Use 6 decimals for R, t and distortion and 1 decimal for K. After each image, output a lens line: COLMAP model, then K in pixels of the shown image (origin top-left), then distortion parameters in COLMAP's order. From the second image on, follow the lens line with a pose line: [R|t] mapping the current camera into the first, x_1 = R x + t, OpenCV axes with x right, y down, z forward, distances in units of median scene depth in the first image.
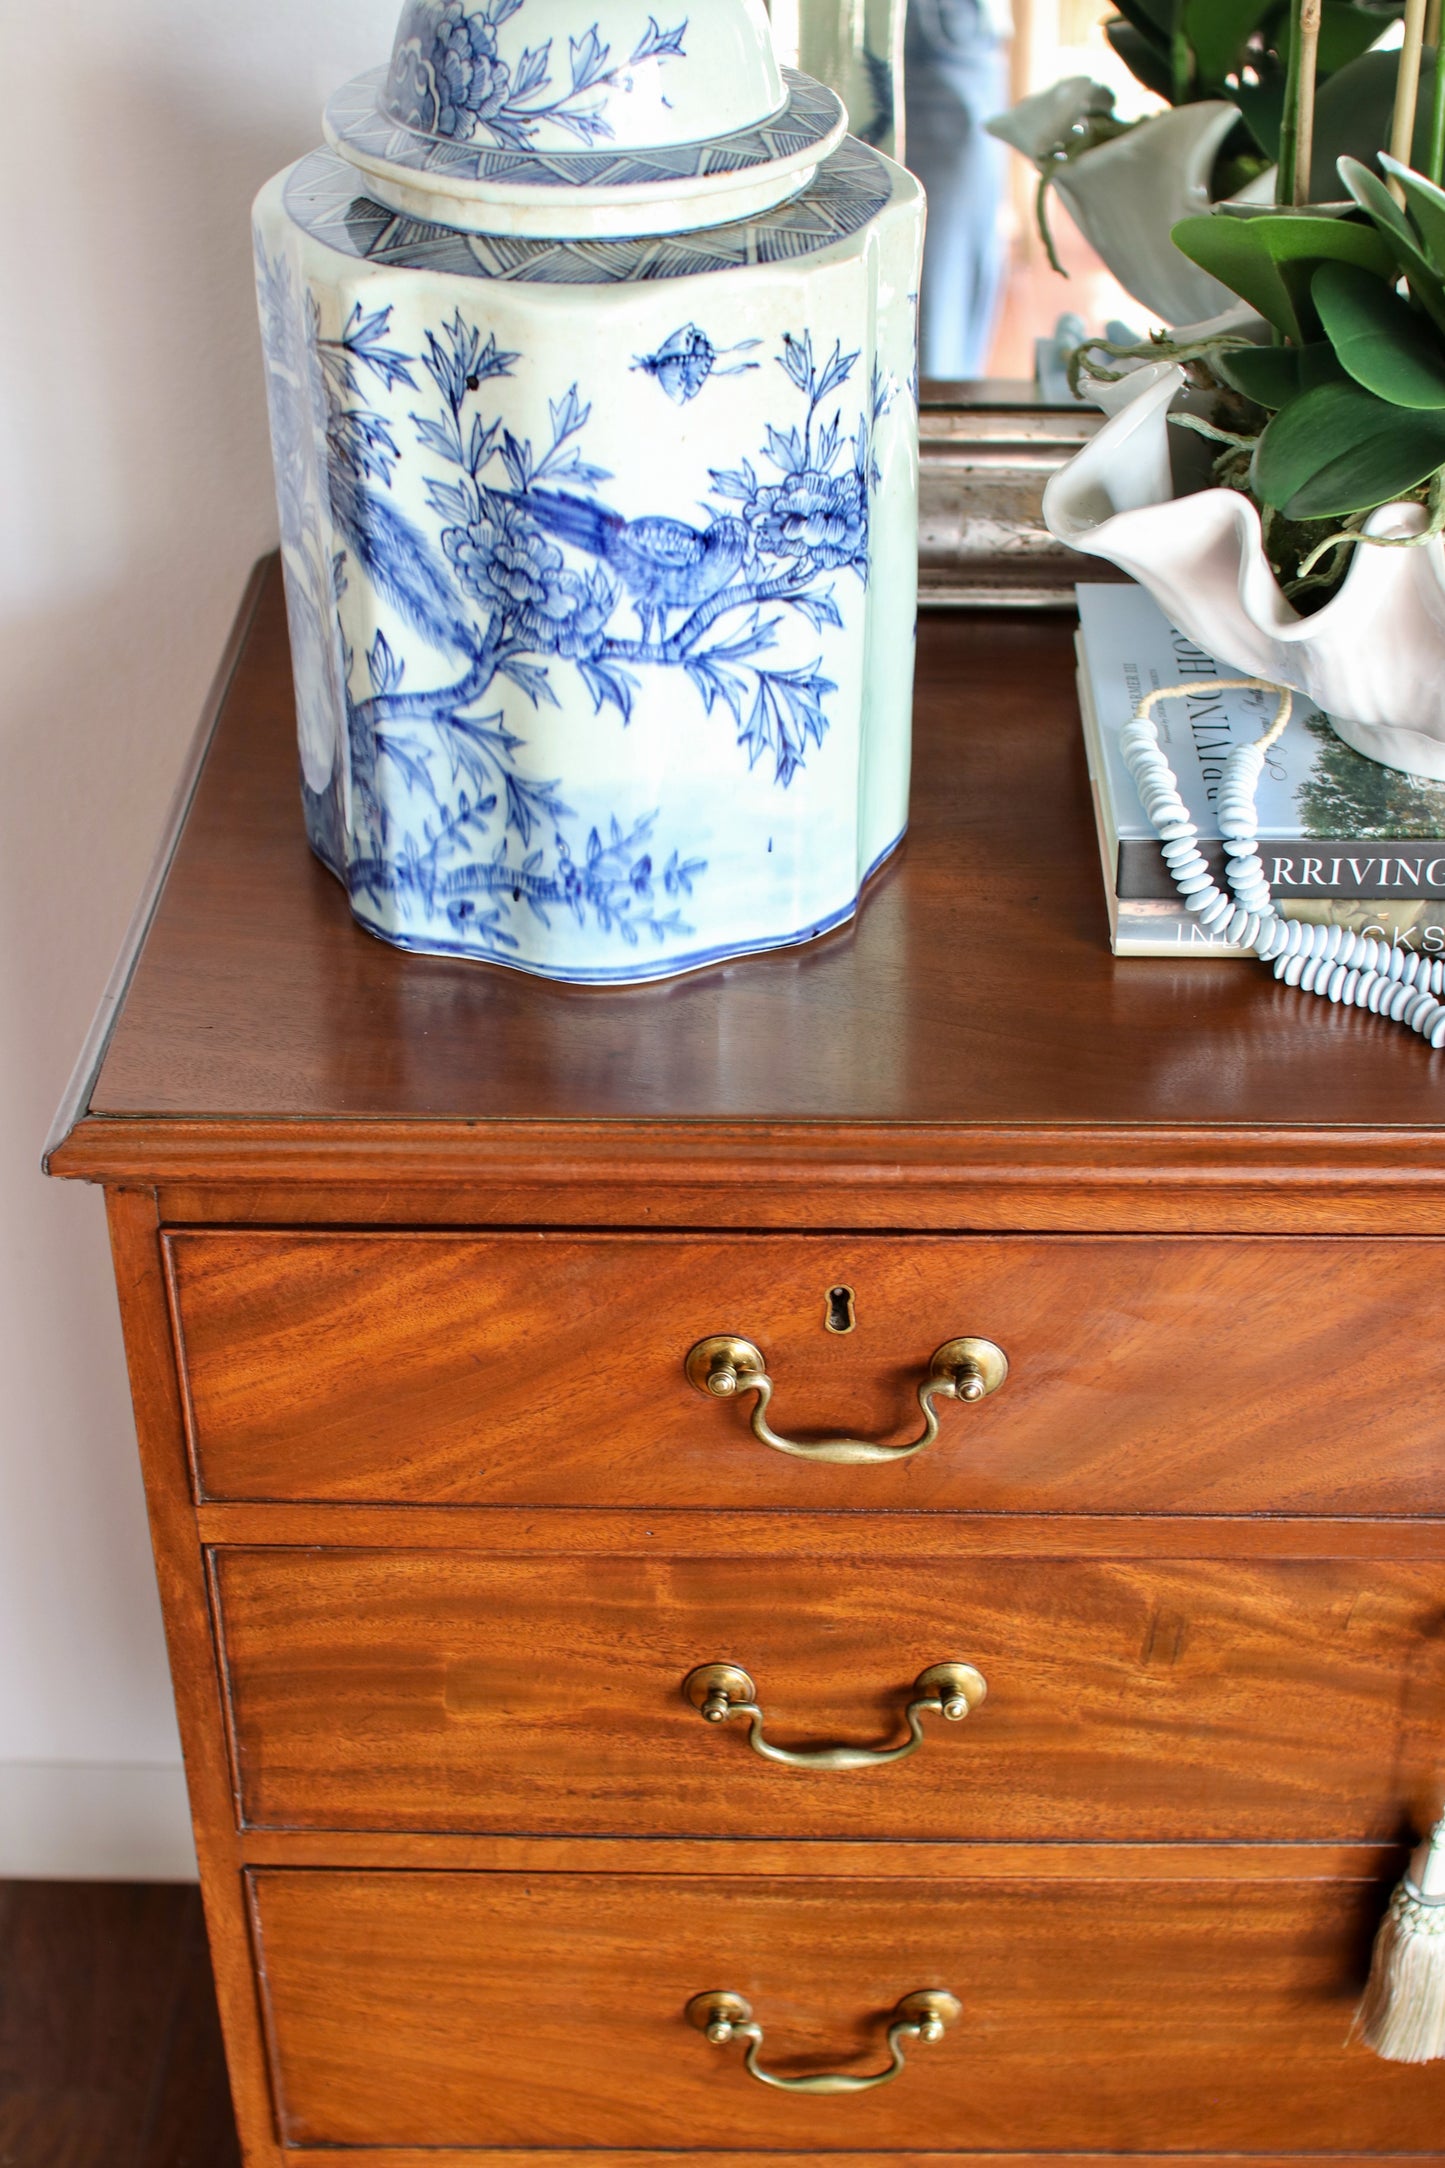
lens RADIAL K [[3199.3, 0, 722.5], [0, 3199.3, 1084.0], [0, 0, 1]] dist [-0.169000, 0.144774]
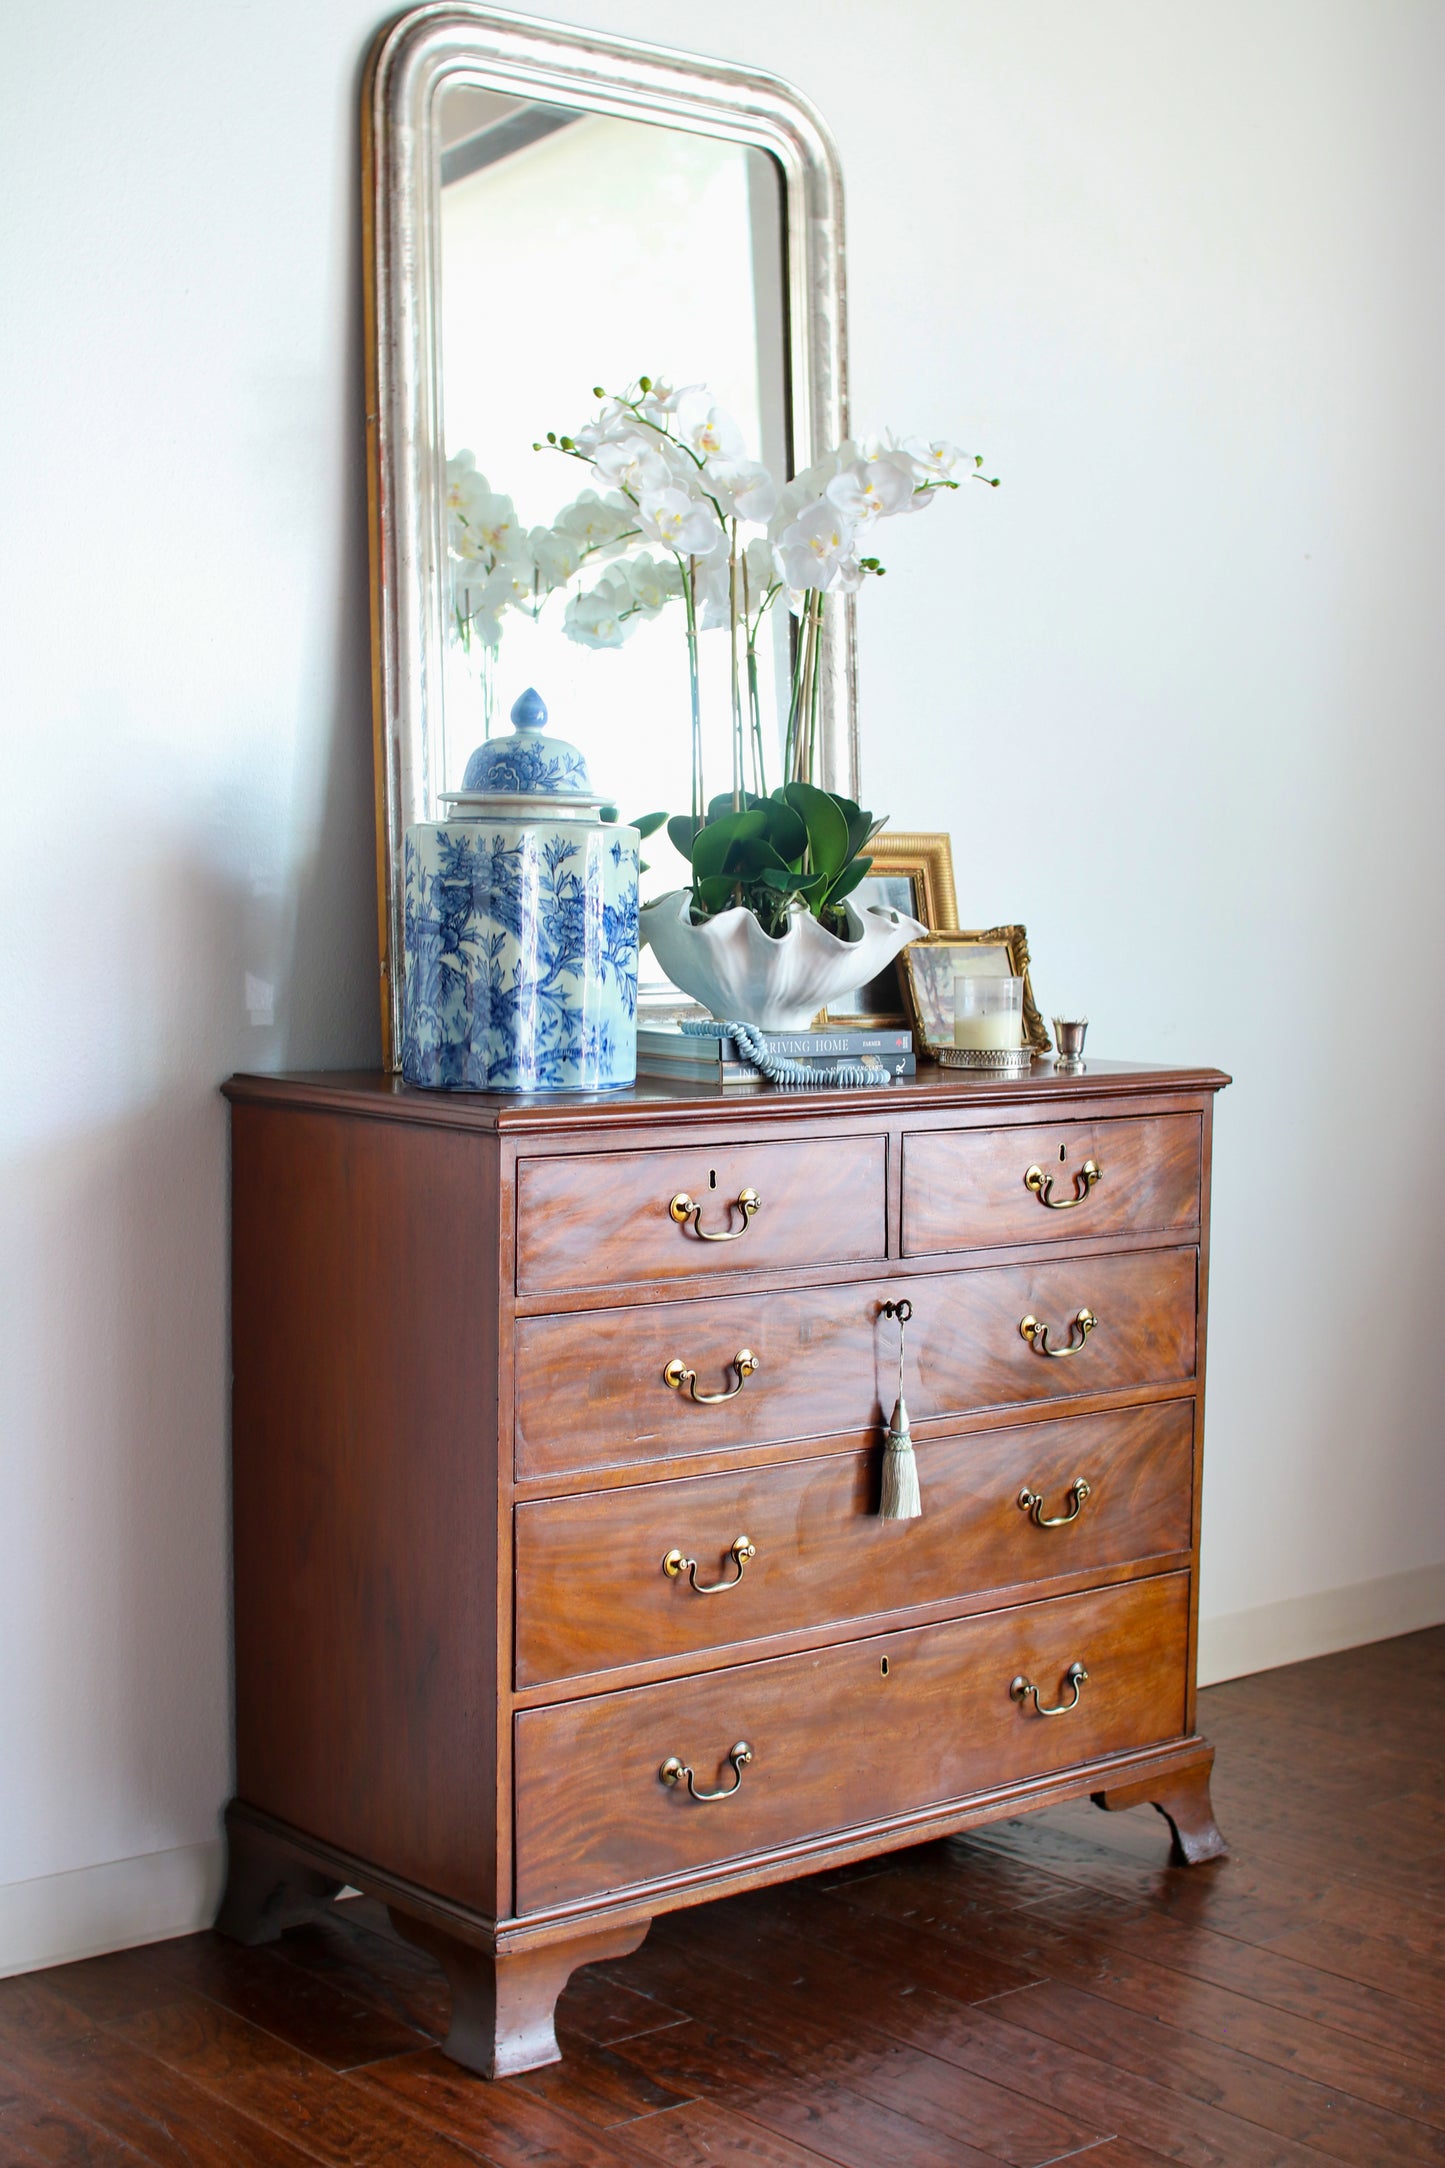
lens RADIAL K [[3018.5, 0, 722.5], [0, 3018.5, 1084.0], [0, 0, 1]] dist [-0.187535, 0.276847]
pose [[0.746715, -0.032680, 0.664341, -1.581342], [0.355264, 0.863985, -0.356814, 0.874006], [-0.562320, 0.502455, 0.656761, -0.713586]]
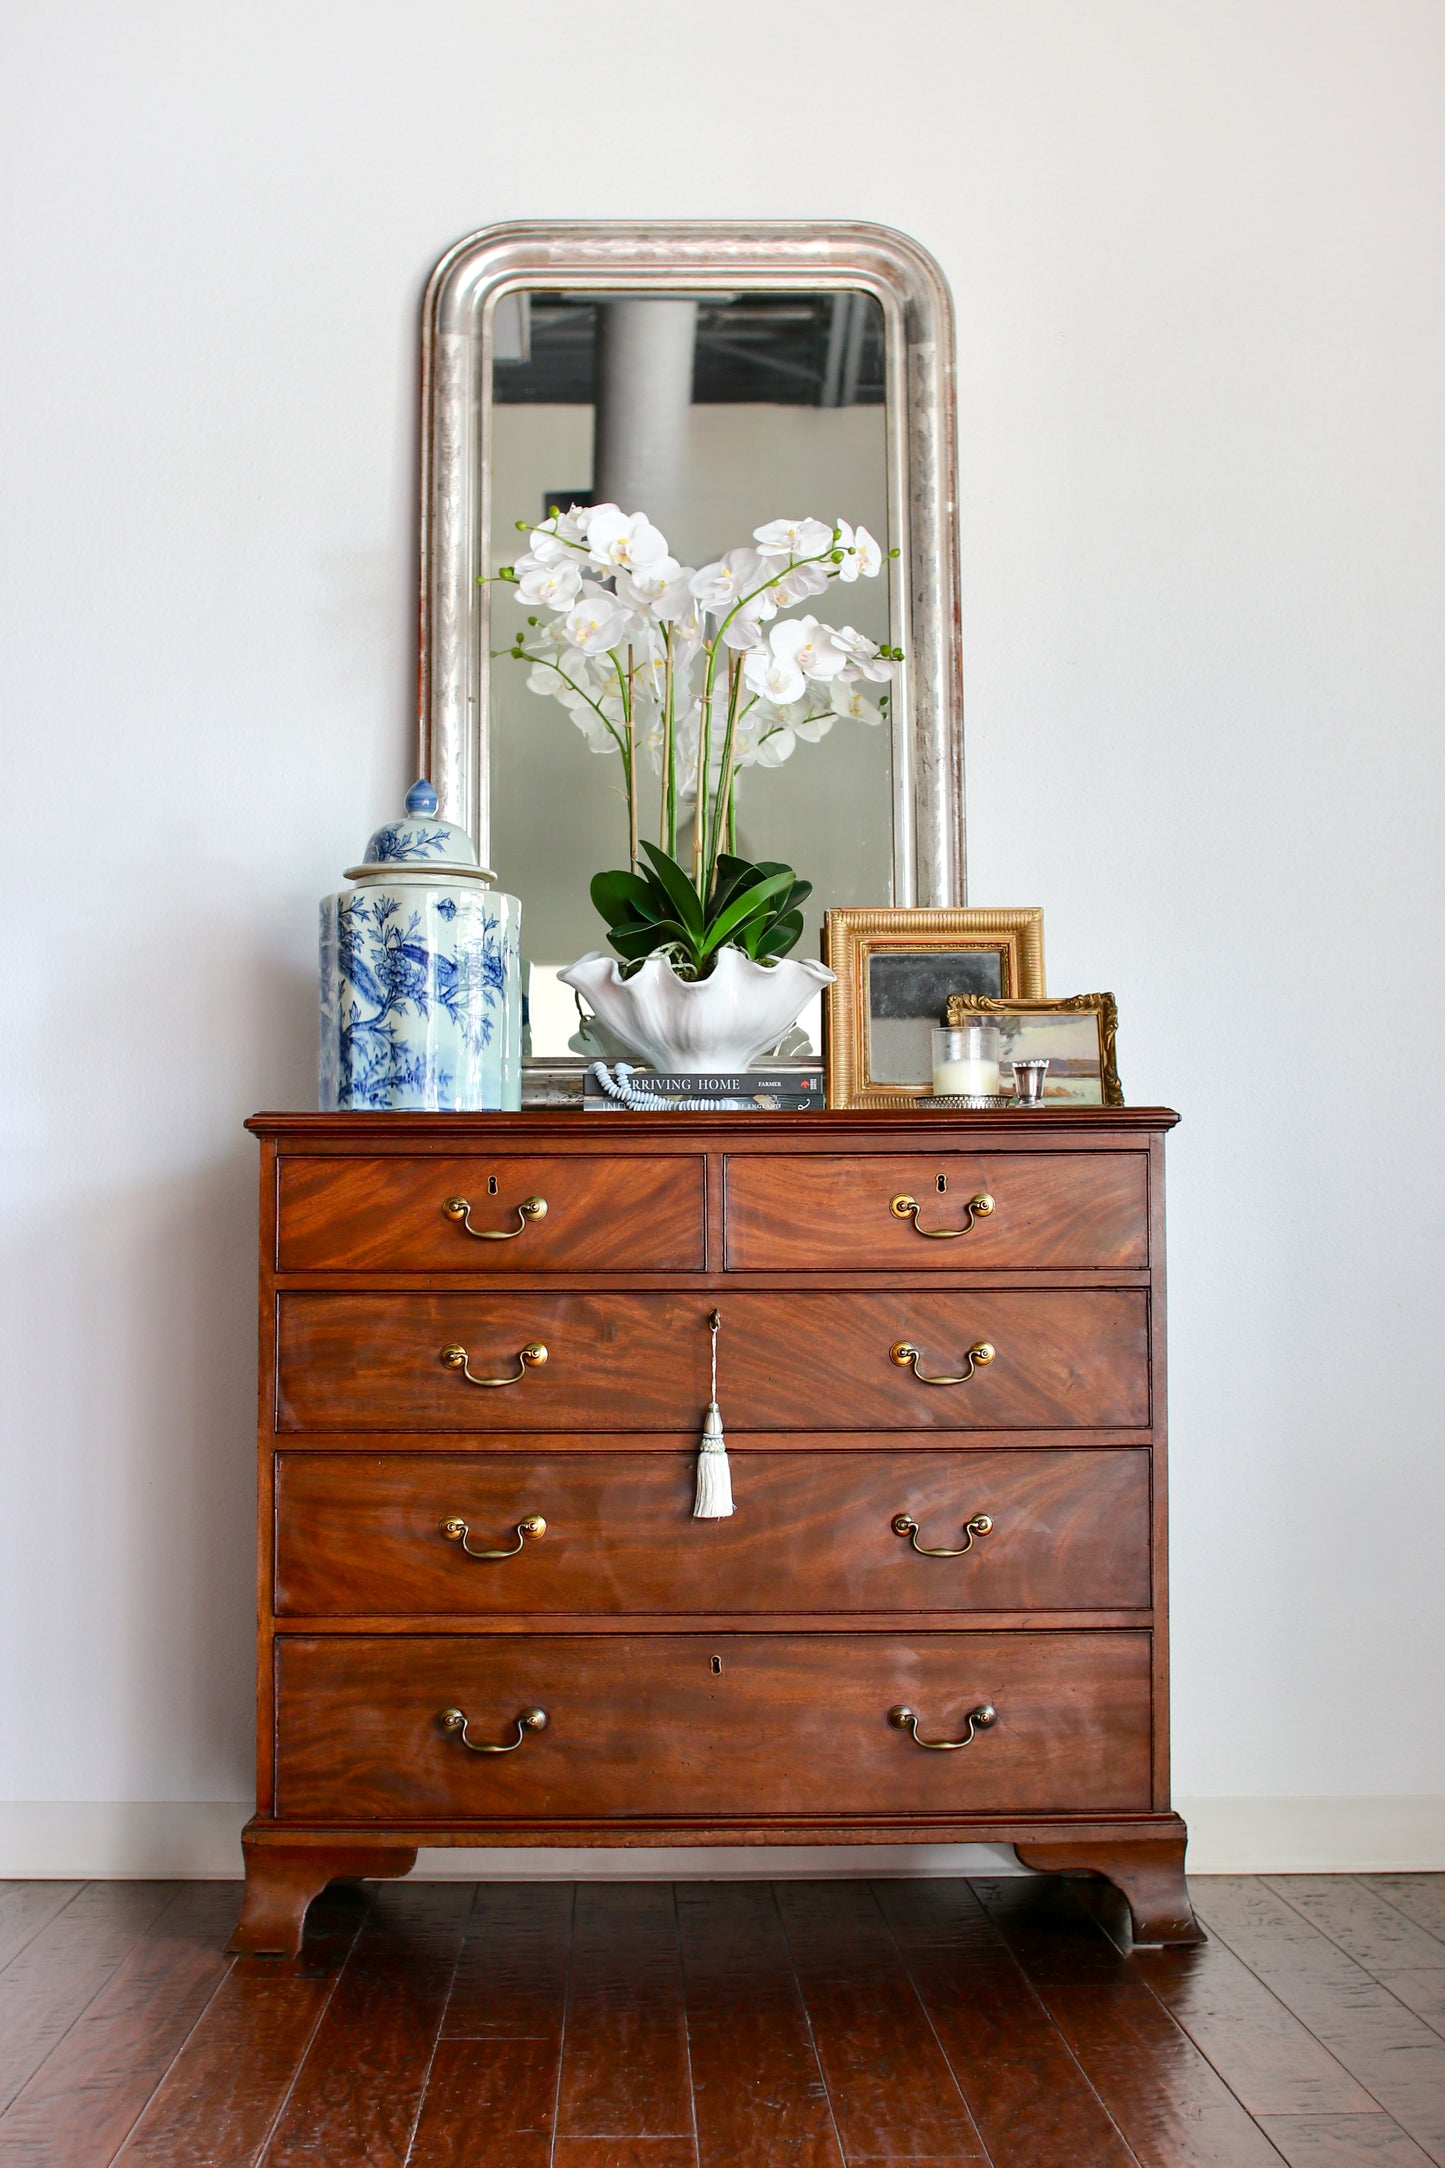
lens RADIAL K [[3418.3, 0, 680.4], [0, 3418.3, 1078.1], [0, 0, 1]] dist [-0.170842, 0.059124]
pose [[0.999155, 0.004549, 0.040853, 0.077990], [0.021438, 0.790322, -0.612317, 1.901282], [-0.035072, 0.612675, 0.789556, -1.592815]]
